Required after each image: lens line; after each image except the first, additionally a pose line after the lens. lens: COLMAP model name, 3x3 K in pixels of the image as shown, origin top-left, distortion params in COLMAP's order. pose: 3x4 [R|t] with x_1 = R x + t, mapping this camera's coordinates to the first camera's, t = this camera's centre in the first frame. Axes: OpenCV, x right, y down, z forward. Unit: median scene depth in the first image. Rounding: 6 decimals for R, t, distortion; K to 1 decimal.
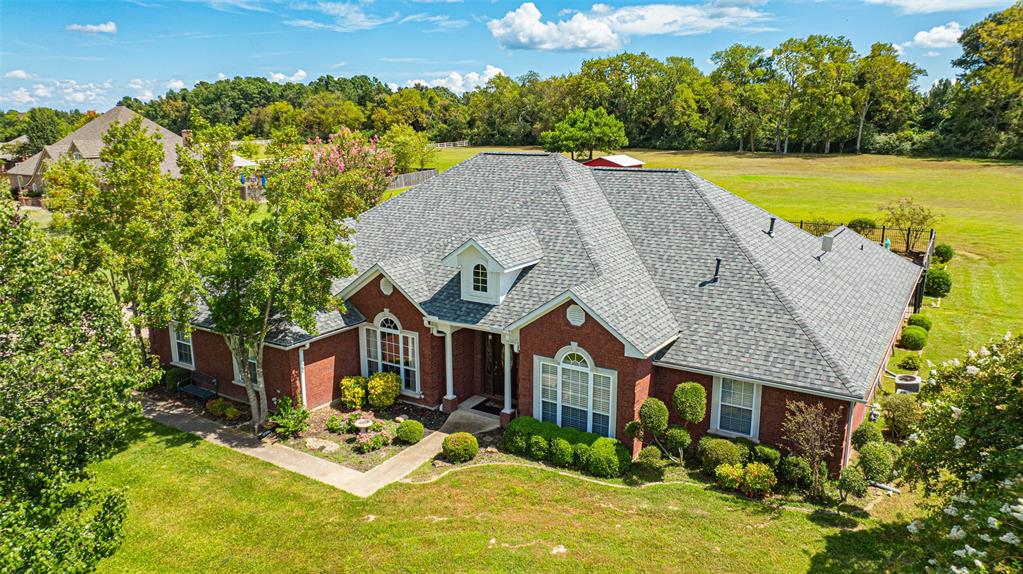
lens RADIAL K [[723.1, 0, 511.5], [0, 723.1, 287.0], [0, 0, 1]] dist [-0.057871, 0.077000]
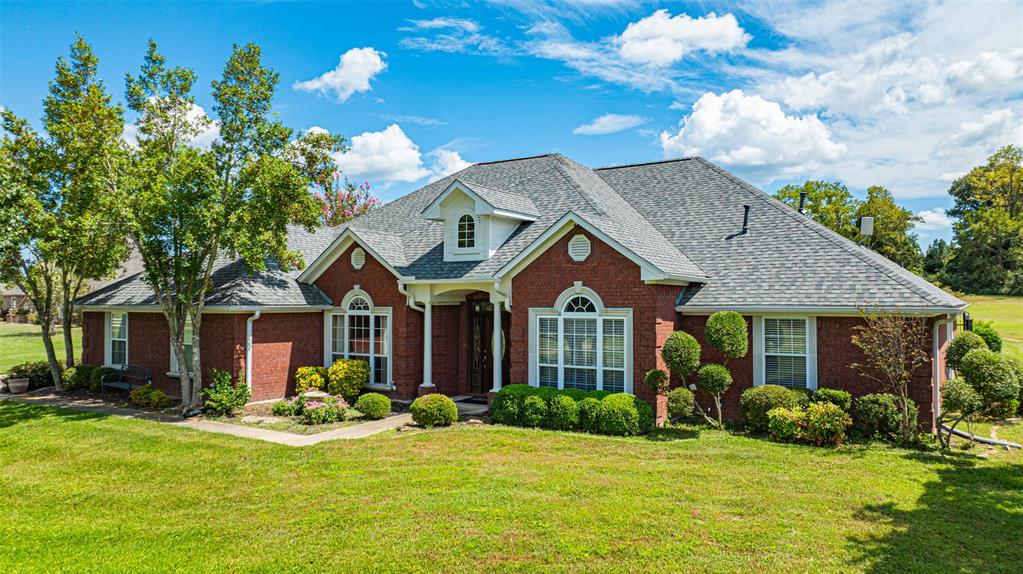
lens RADIAL K [[723.1, 0, 511.5], [0, 723.1, 287.0], [0, 0, 1]] dist [-0.057871, 0.077000]
pose [[0.999964, 0.002837, -0.007980, 0.016761], [-0.004667, 0.970845, -0.239663, 0.253106], [0.007067, 0.239691, 0.970823, 0.192015]]
